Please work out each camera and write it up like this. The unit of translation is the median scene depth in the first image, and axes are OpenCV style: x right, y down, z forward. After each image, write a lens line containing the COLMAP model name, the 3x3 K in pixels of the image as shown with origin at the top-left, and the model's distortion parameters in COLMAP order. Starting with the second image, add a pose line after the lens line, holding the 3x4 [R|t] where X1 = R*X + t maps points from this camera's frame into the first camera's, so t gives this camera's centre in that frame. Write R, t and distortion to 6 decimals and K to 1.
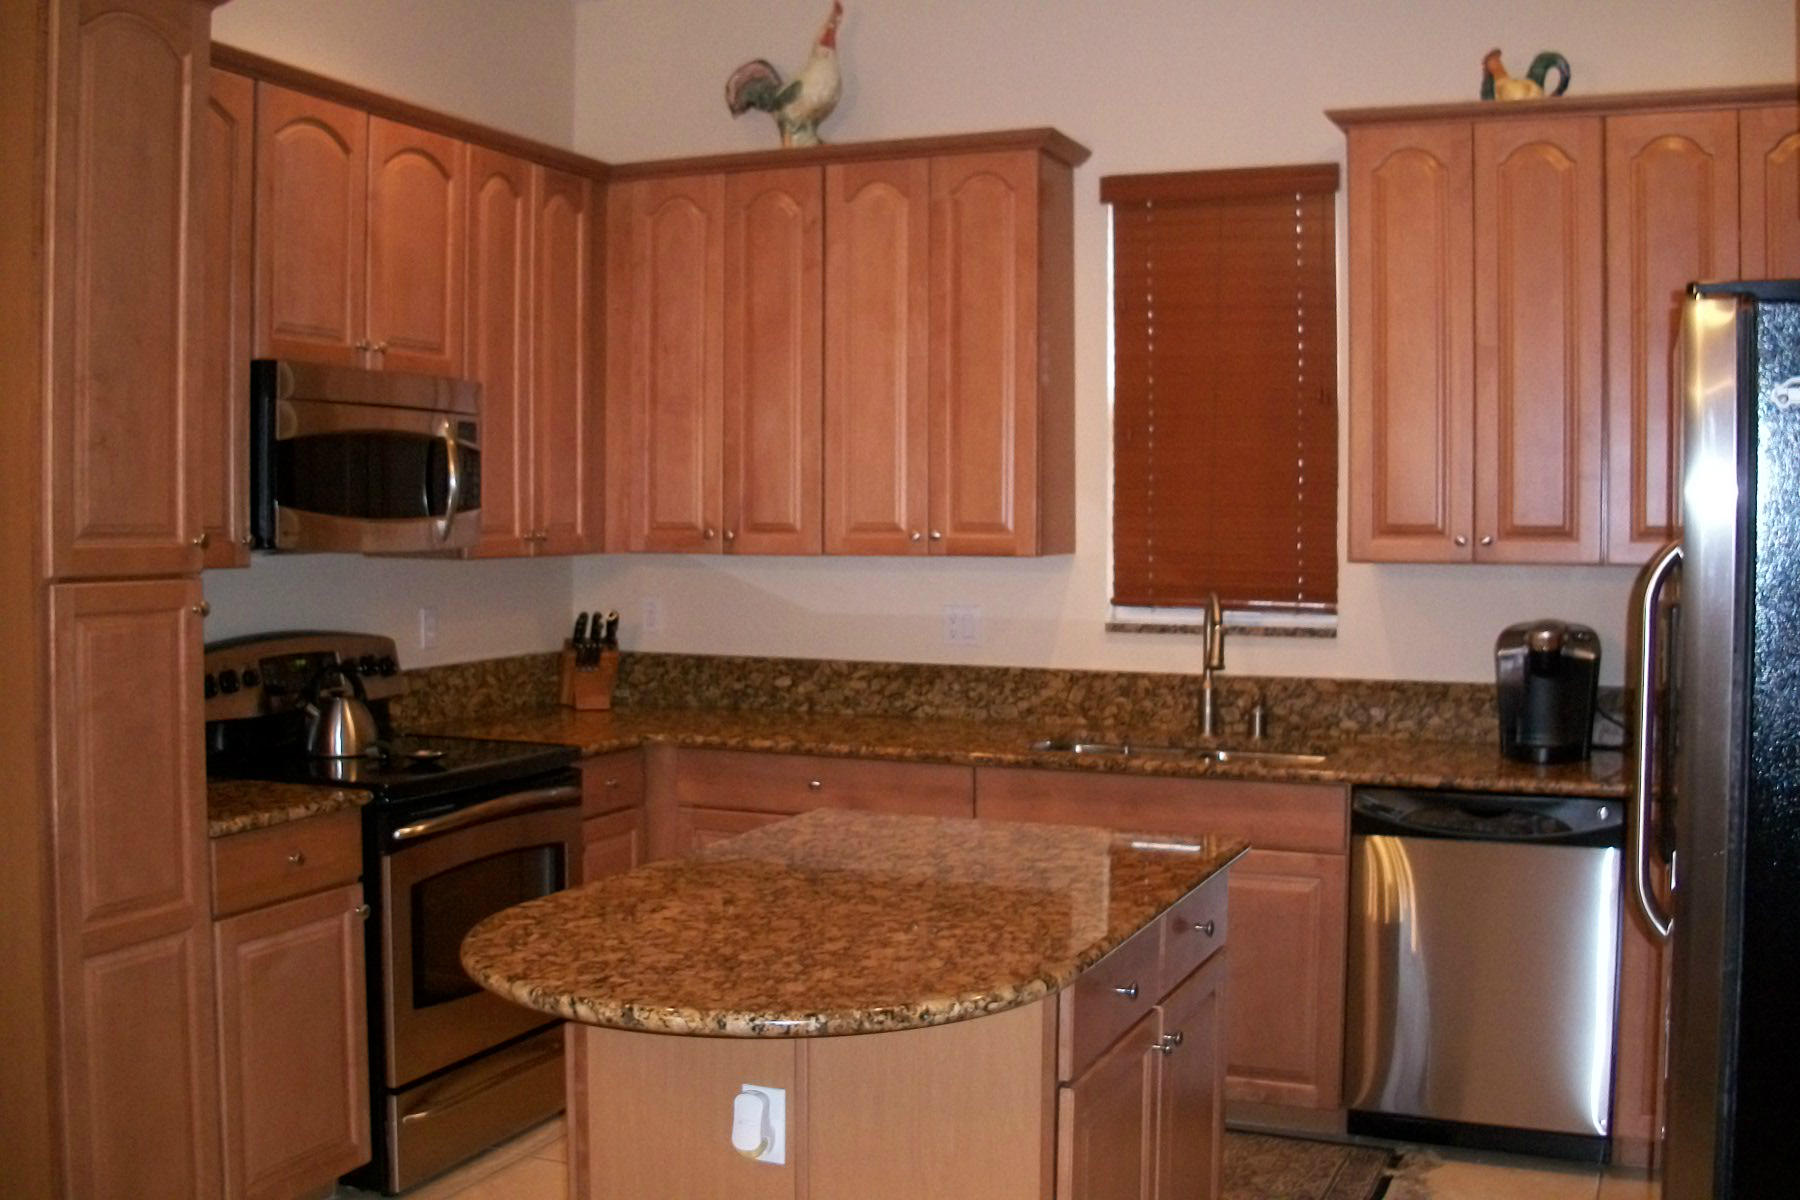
lens RADIAL K [[1873.0, 0, 899.3], [0, 1873.0, 564.2], [0, 0, 1]] dist [-0.154696, 0.006828]
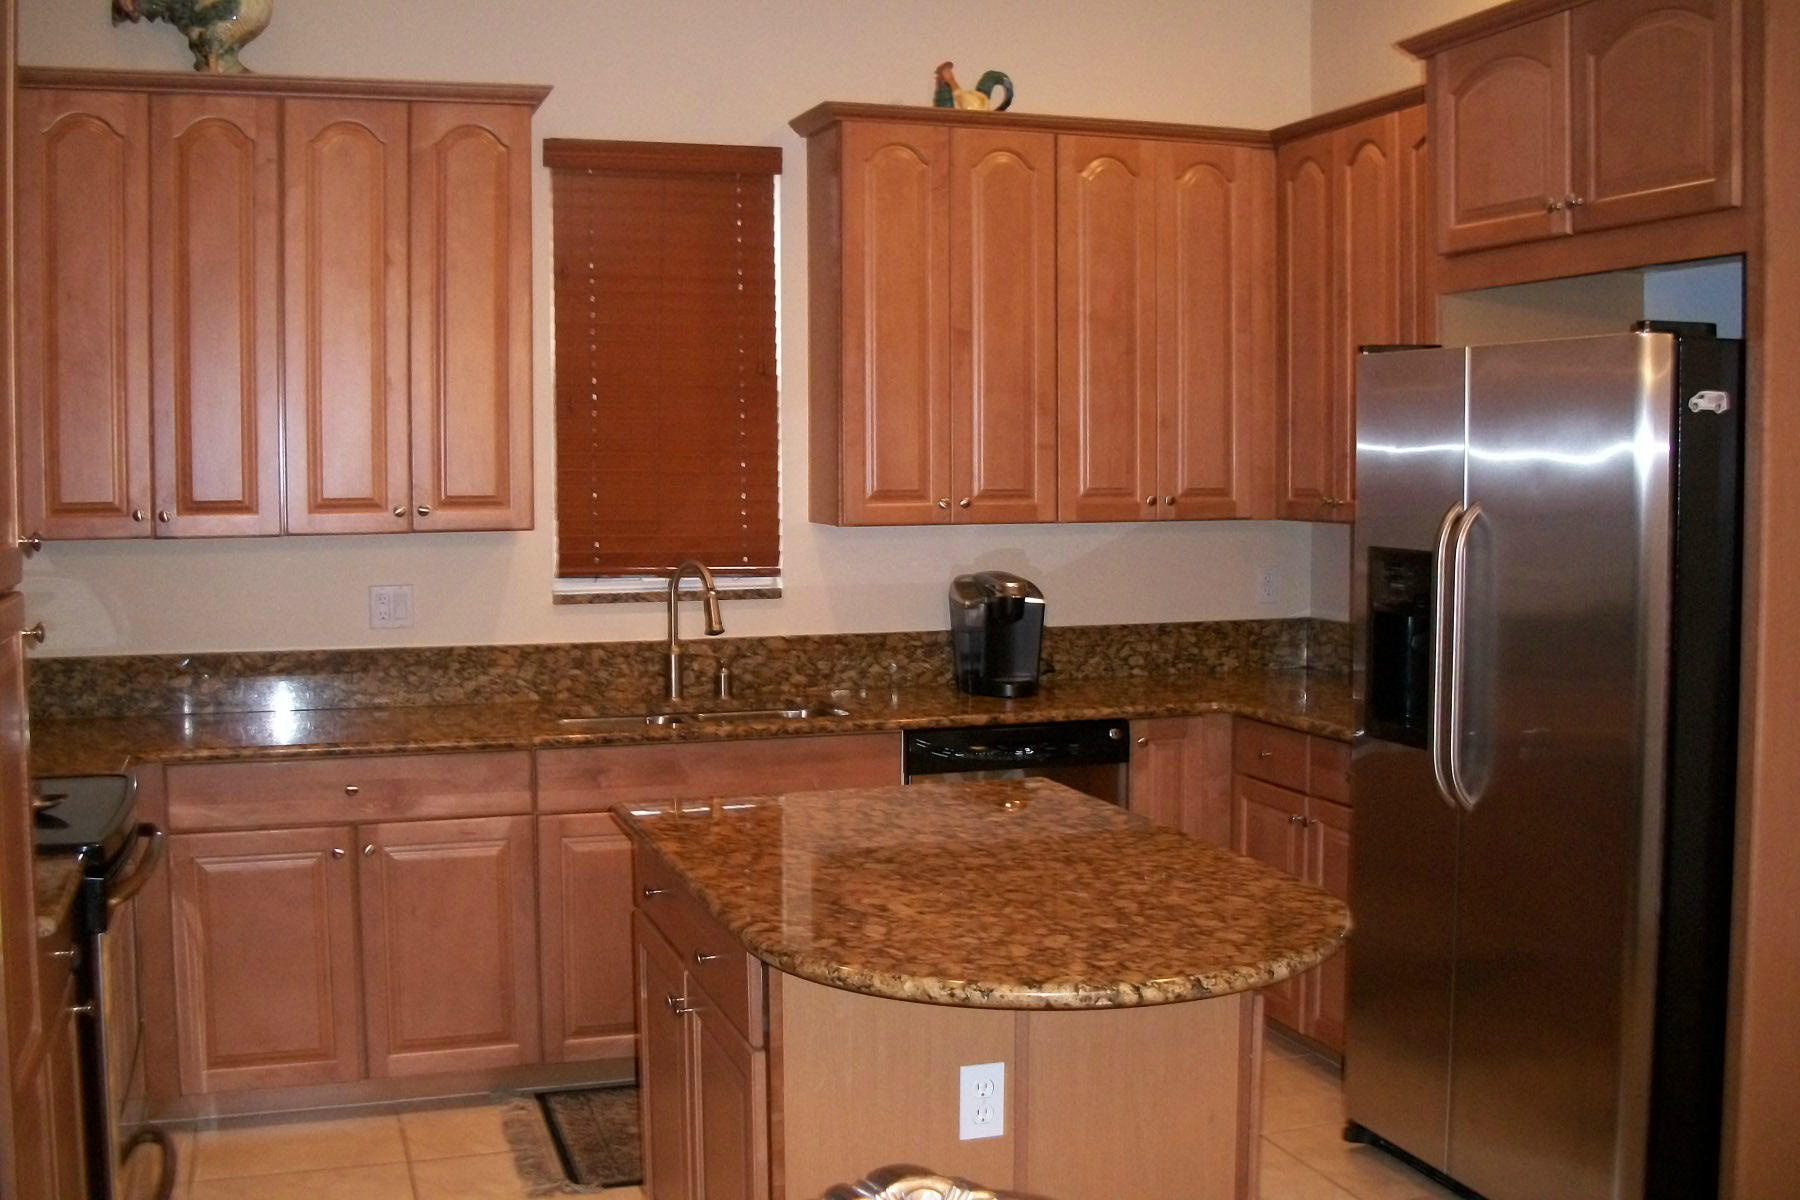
lens RADIAL K [[1867.7, 0, 900.0], [0, 1867.7, 600.0], [0, 0, 1]] dist [-0.154946, 0.002661]
pose [[0.746367, -0.051512, 0.663539, -0.413593], [0.024639, 0.998455, 0.049798, -0.010404], [-0.665079, -0.020819, 0.746483, 0.156559]]
